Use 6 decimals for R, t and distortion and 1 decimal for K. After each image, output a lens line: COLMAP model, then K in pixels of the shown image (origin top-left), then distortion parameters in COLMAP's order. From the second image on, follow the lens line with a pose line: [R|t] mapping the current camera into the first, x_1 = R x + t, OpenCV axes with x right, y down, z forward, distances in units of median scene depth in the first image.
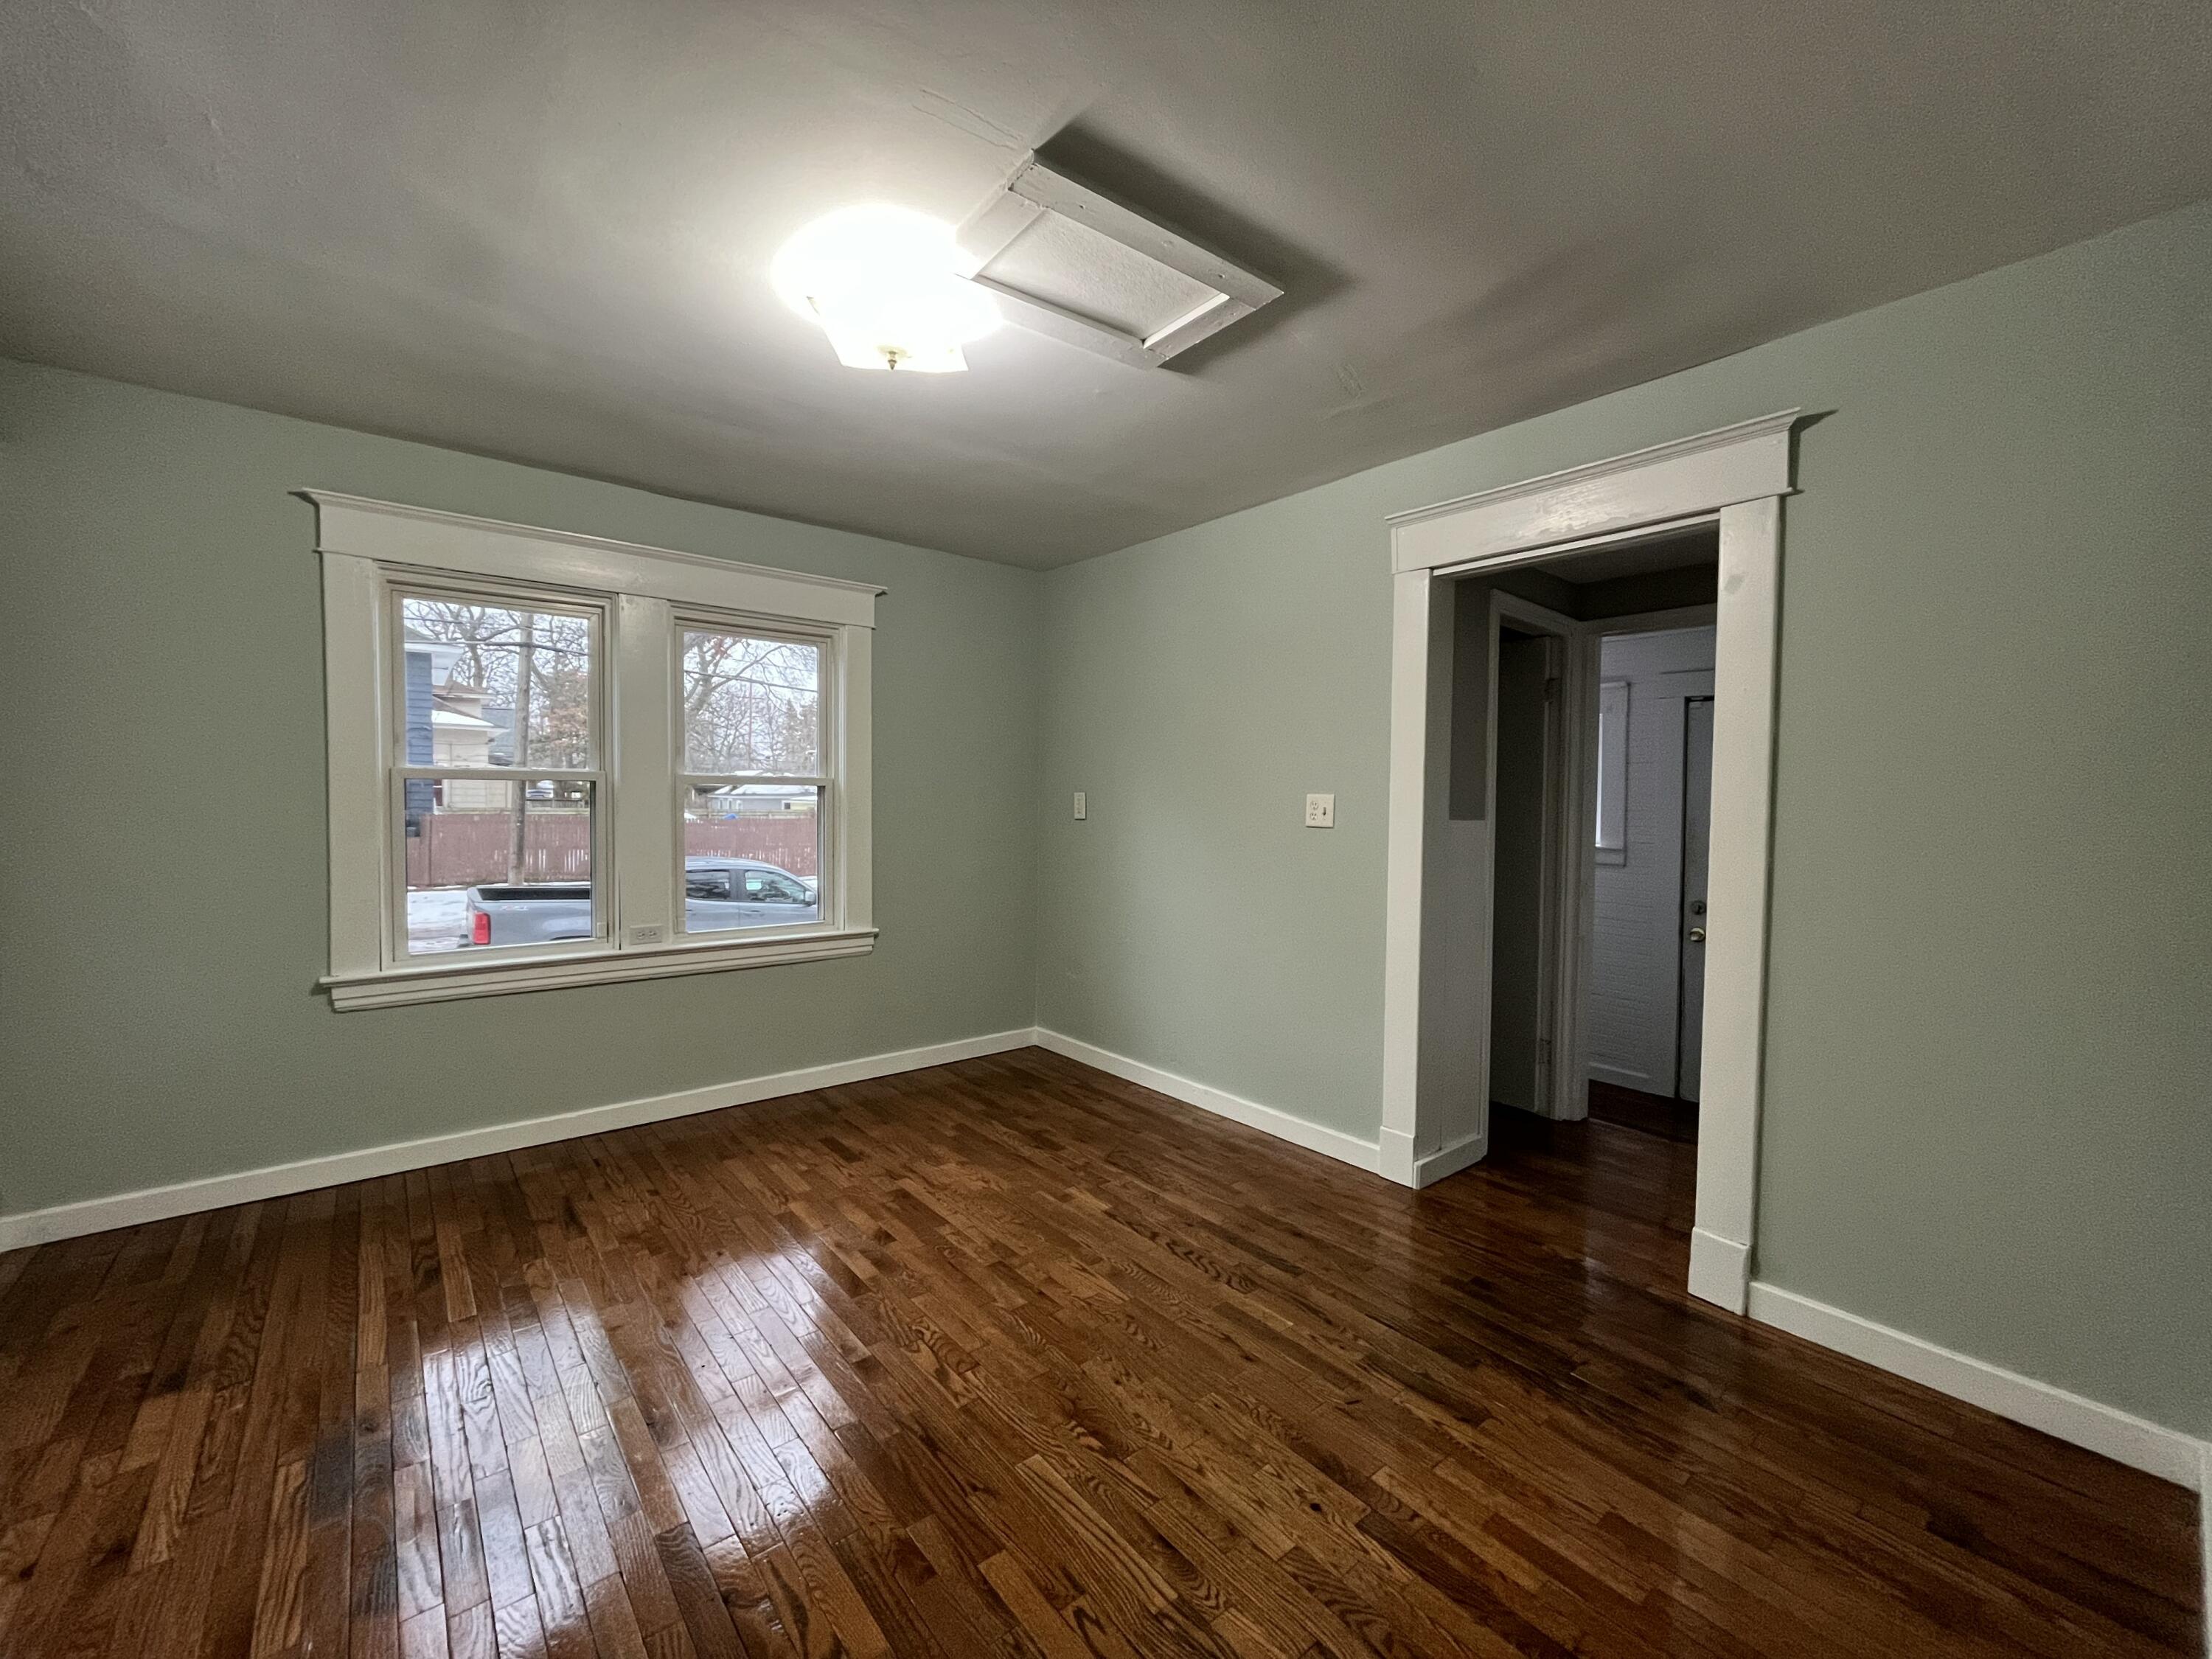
lens RADIAL K [[897.9, 0, 1097.1], [0, 897.9, 823.7], [0, 0, 1]] dist [-0.001055, -0.000761]
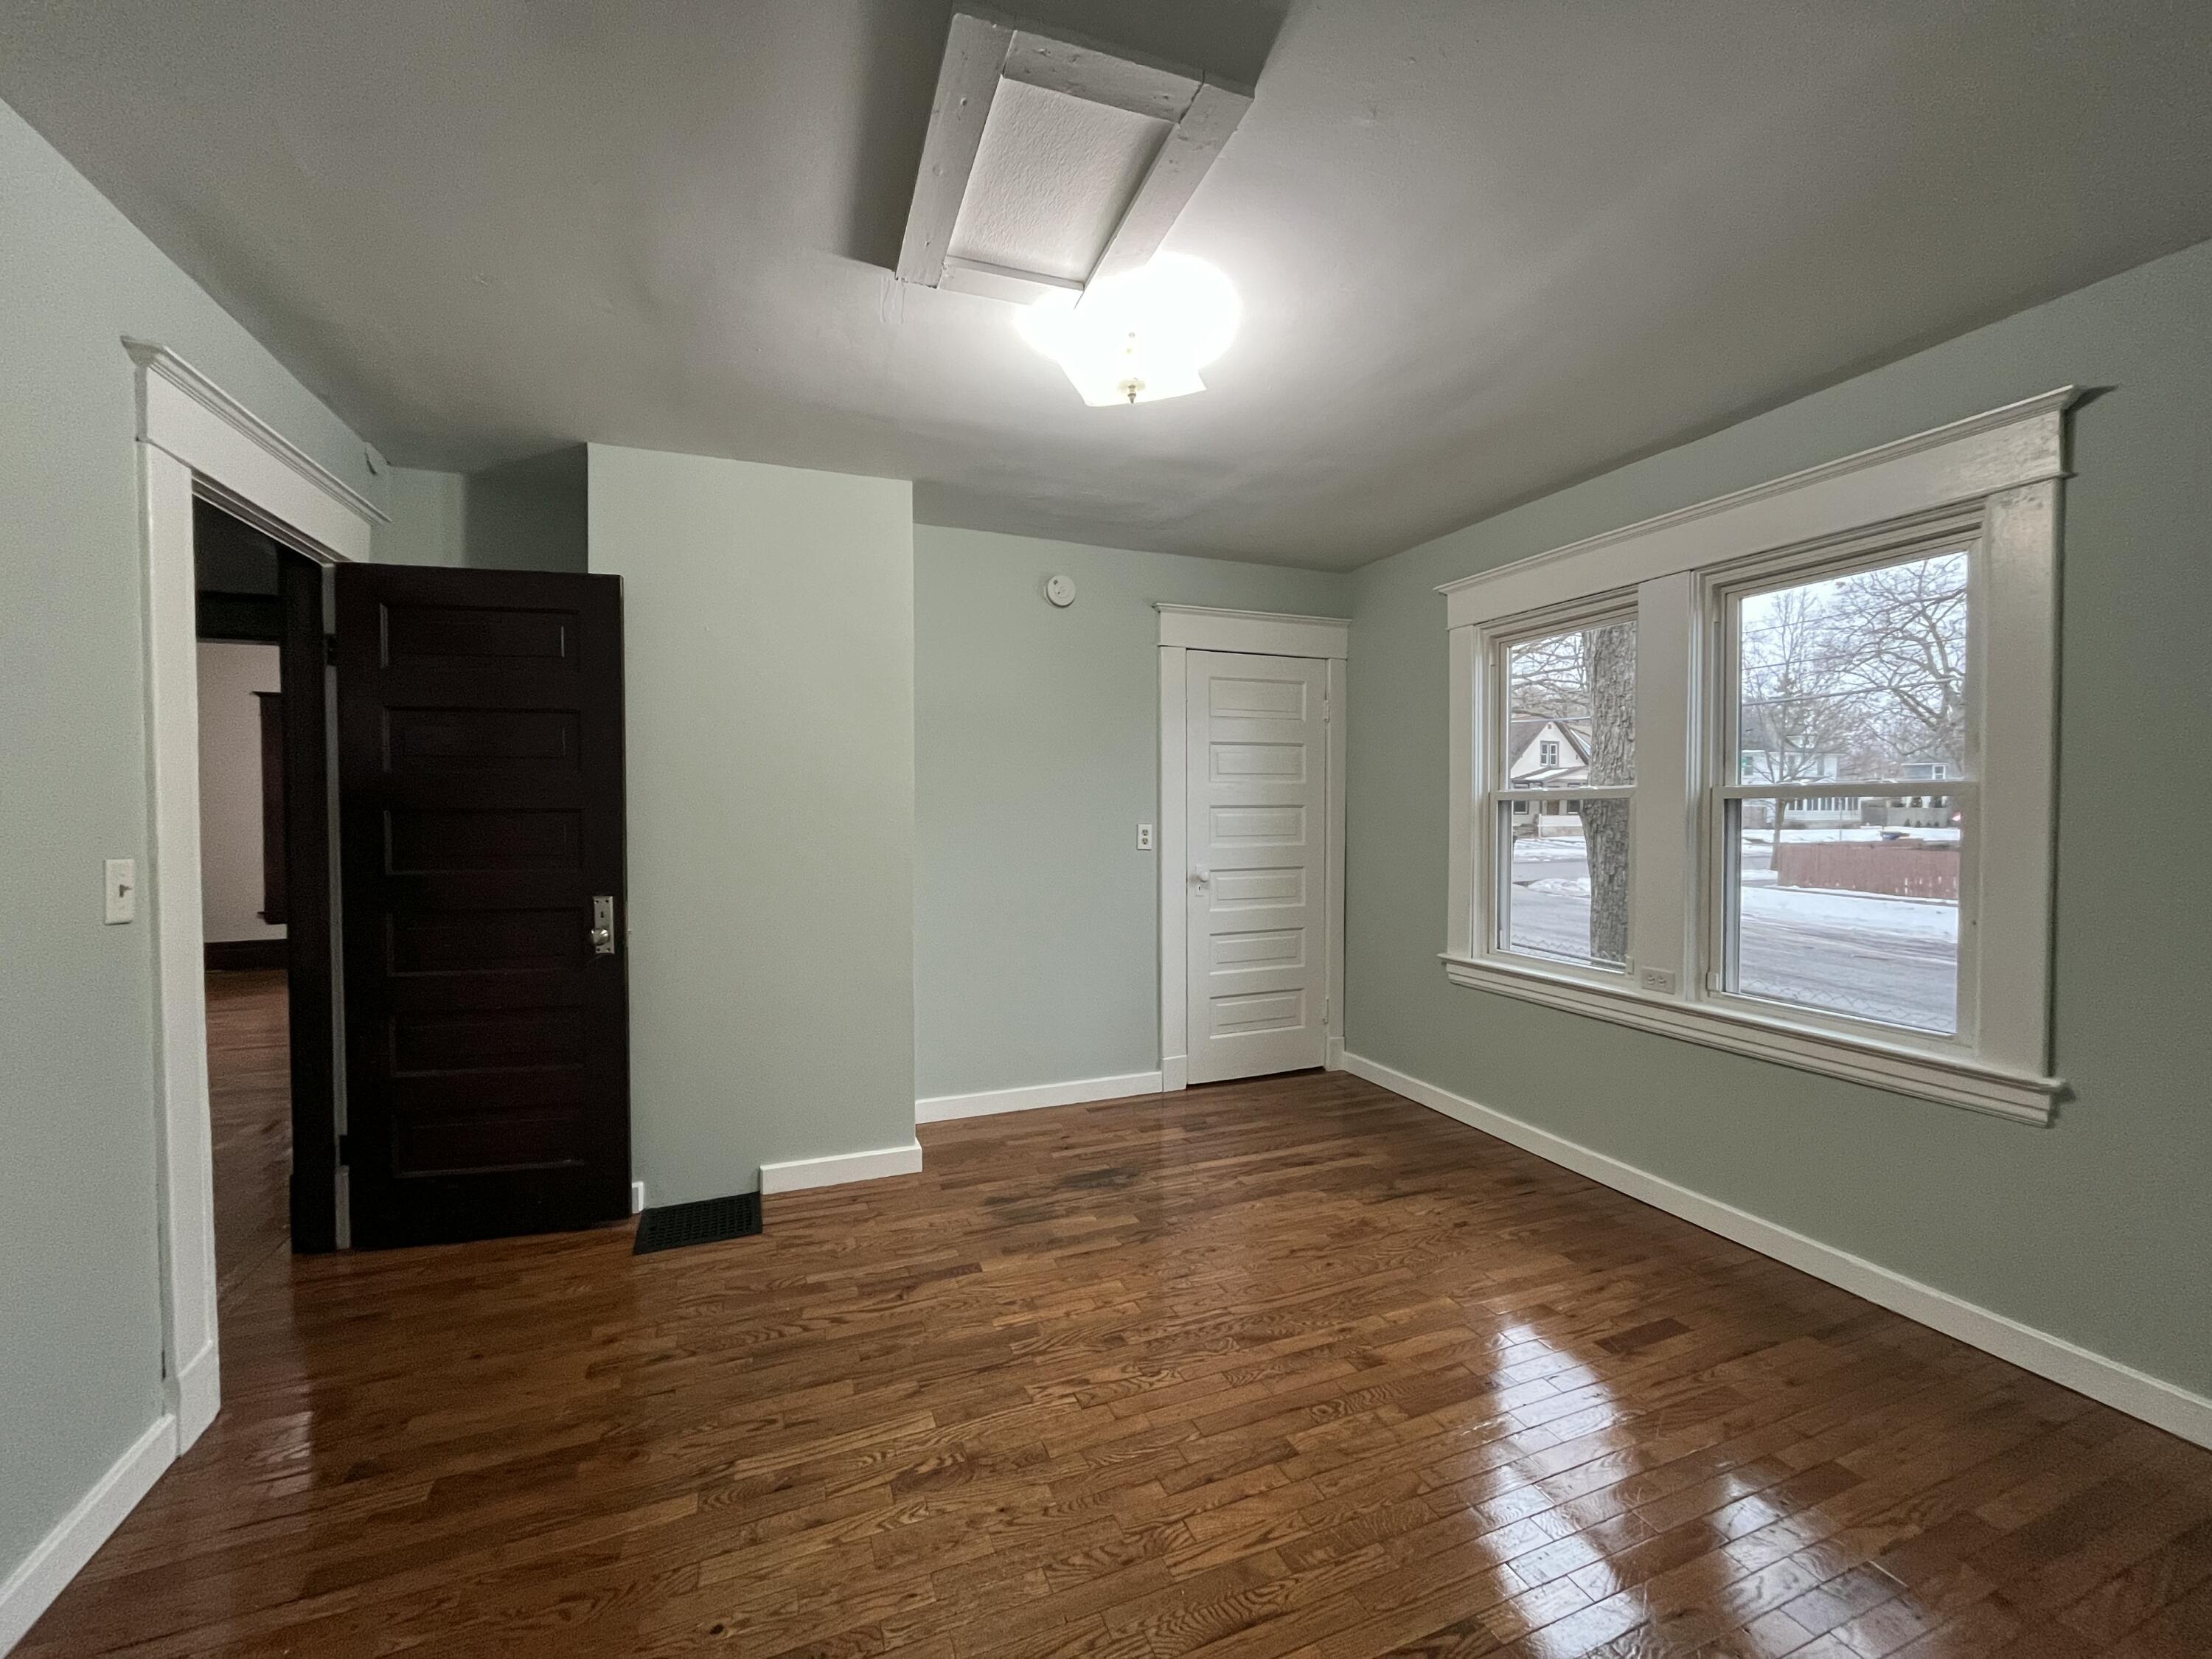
lens RADIAL K [[897.9, 0, 1104.5], [0, 897.9, 829.8], [0, 0, 1]] dist [-0.001055, -0.000761]
pose [[-0.303282, 0.012433, -0.952820, 0.603483], [-0.027137, 0.999397, 0.021679, -0.029115], [0.952514, 0.032431, -0.302761, 1.014156]]
